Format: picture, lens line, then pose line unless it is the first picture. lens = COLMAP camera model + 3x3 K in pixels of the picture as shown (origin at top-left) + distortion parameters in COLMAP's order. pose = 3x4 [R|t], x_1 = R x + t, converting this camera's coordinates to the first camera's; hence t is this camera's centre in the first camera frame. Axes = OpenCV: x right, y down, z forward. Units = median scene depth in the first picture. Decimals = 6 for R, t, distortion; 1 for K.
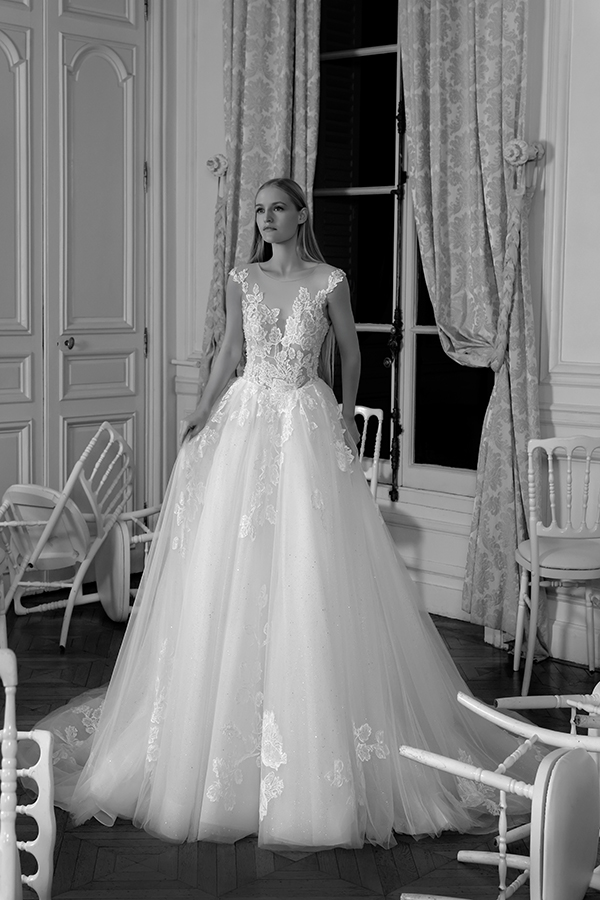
lens RADIAL K [[1450.0, 0, 297.7], [0, 1450.0, 450.7], [0, 0, 1]] dist [-0.038848, 0.000000]
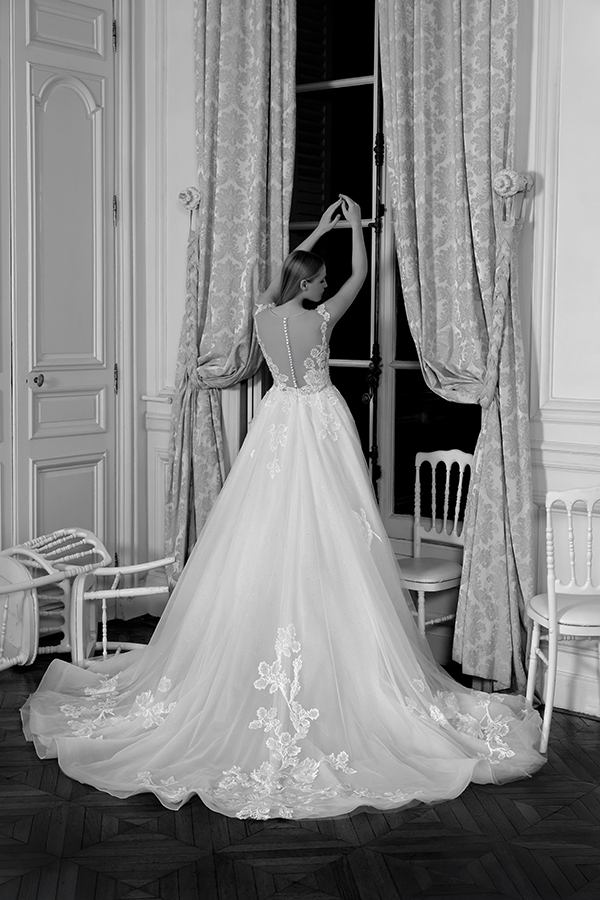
lens RADIAL K [[1277.8, 0, 301.5], [0, 1277.8, 442.4], [0, 0, 1]] dist [-0.045768, 0.000000]
pose [[0.998215, -0.009295, 0.058989, -0.033616], [0.010204, 0.999834, -0.015118, -0.018510], [-0.058839, 0.015693, 0.998144, 0.140378]]
